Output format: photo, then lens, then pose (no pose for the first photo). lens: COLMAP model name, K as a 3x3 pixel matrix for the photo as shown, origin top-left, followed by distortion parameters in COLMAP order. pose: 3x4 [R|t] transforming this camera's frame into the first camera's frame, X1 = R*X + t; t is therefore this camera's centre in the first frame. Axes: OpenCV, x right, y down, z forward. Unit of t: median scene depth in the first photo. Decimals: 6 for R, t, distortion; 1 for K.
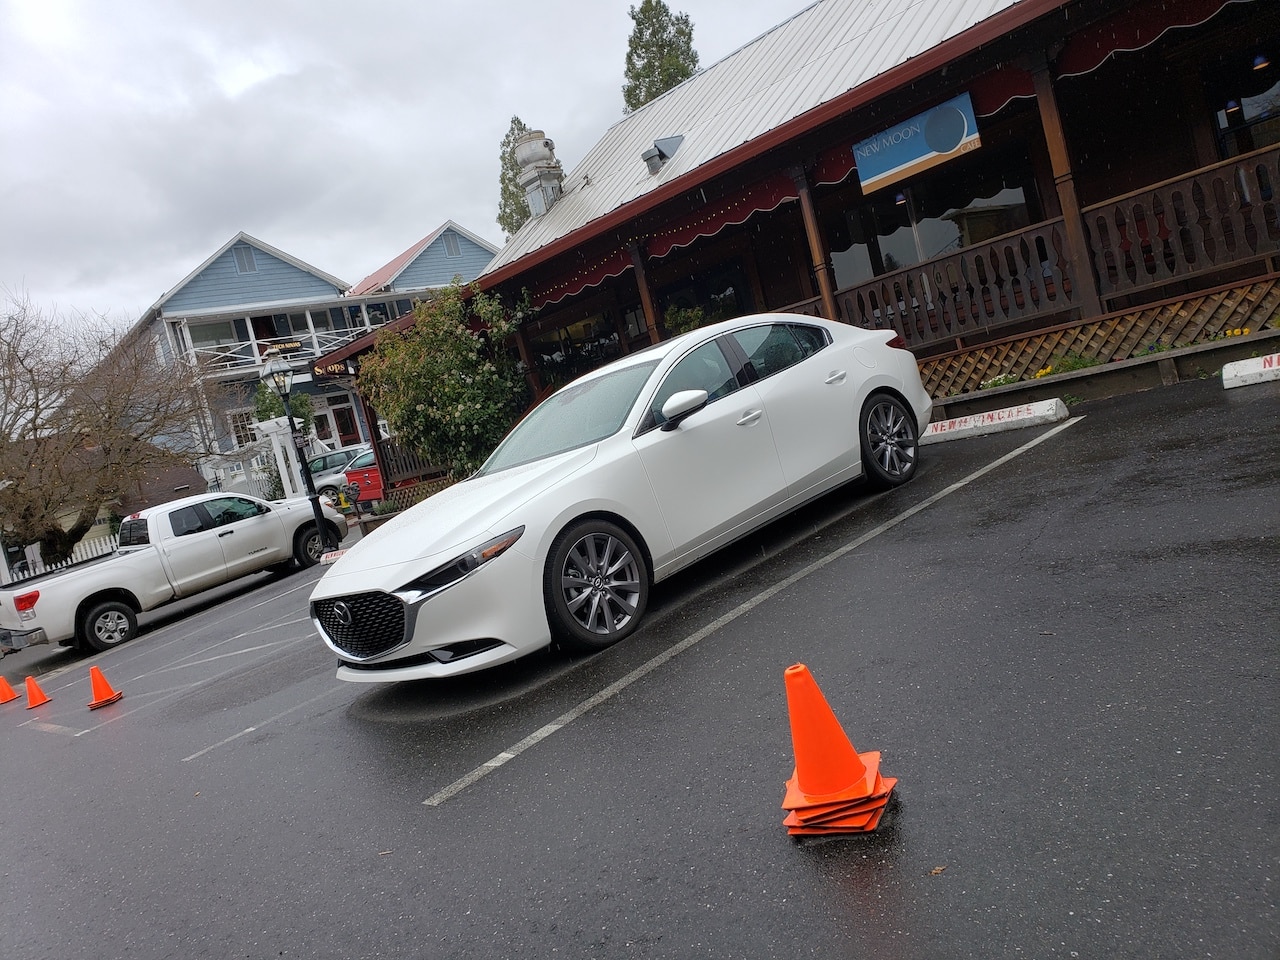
lens RADIAL K [[970.8, 0, 640.0], [0, 970.8, 480.0], [0, 0, 1]] dist [0.005049, -0.036168]
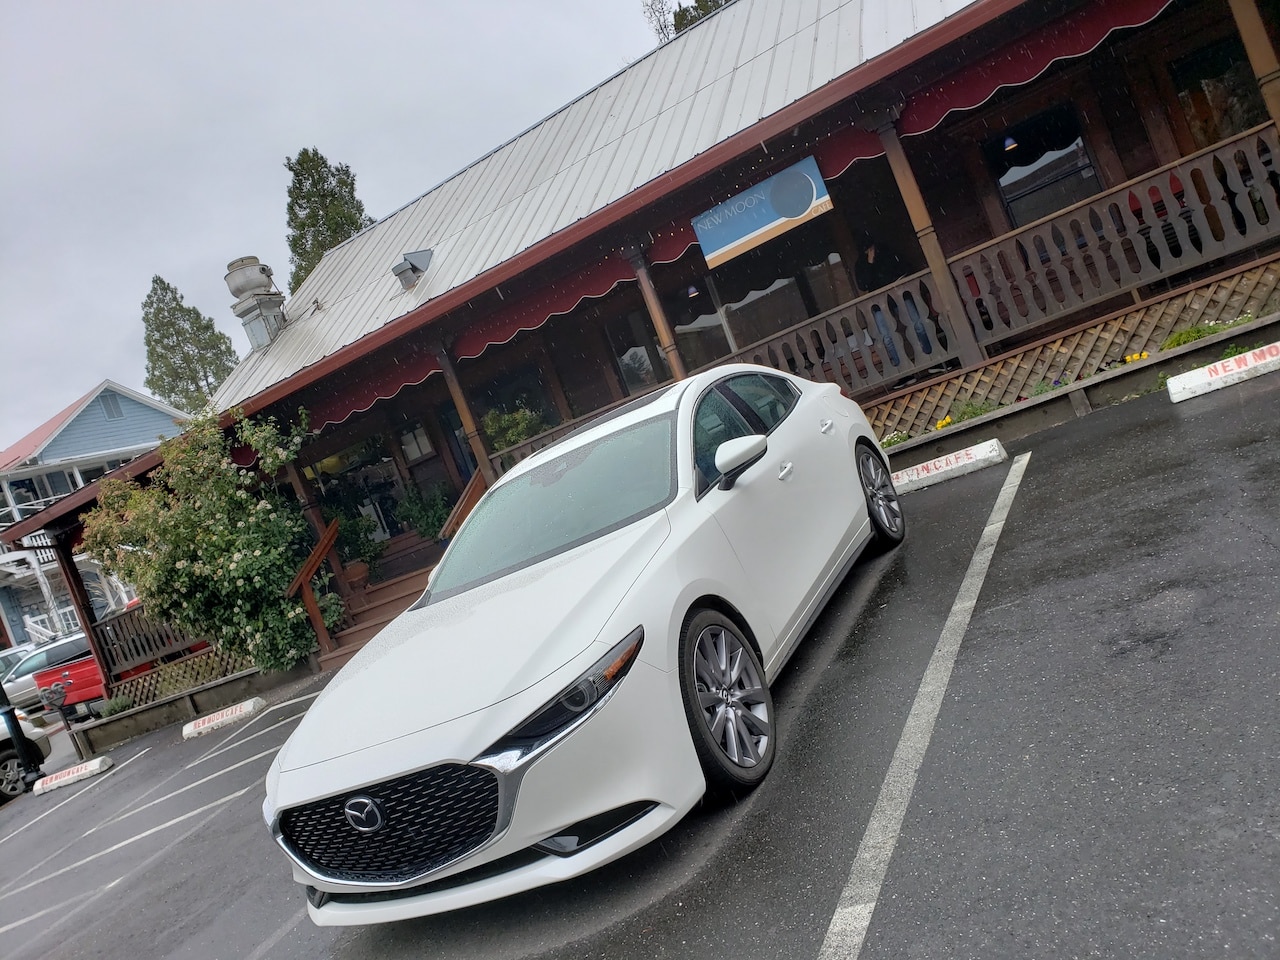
lens RADIAL K [[970.8, 0, 640.0], [0, 970.8, 480.0], [0, 0, 1]] dist [0.005049, -0.036168]
pose [[0.940584, -0.104911, 0.322947, -0.122890], [0.150670, 0.981267, -0.120057, 0.010328], [-0.304302, 0.161582, 0.938771, 0.123856]]
